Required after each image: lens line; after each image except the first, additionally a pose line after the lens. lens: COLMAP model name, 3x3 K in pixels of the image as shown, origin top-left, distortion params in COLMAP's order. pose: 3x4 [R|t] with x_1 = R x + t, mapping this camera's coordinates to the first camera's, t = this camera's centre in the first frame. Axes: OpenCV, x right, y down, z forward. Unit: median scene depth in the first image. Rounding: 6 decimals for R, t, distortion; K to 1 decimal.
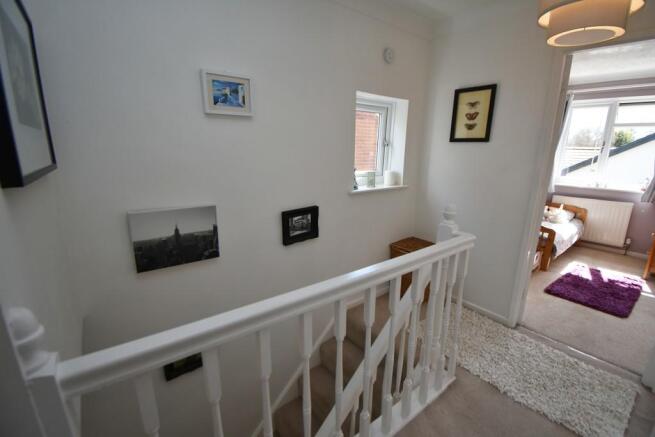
lens RADIAL K [[299.6, 0, 327.6], [0, 299.6, 218.6], [0, 0, 1]] dist [-0.015373, -0.000659]
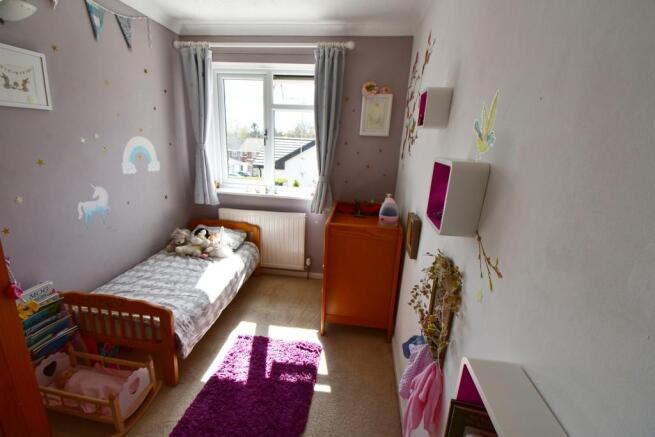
lens RADIAL K [[299.6, 0, 327.6], [0, 299.6, 220.4], [0, 0, 1]] dist [-0.015373, -0.000659]
pose [[0.712520, -0.155596, 0.684182, 0.534768], [0.124803, 0.987658, 0.094639, -0.096312], [-0.690463, 0.017955, 0.723145, 0.393934]]
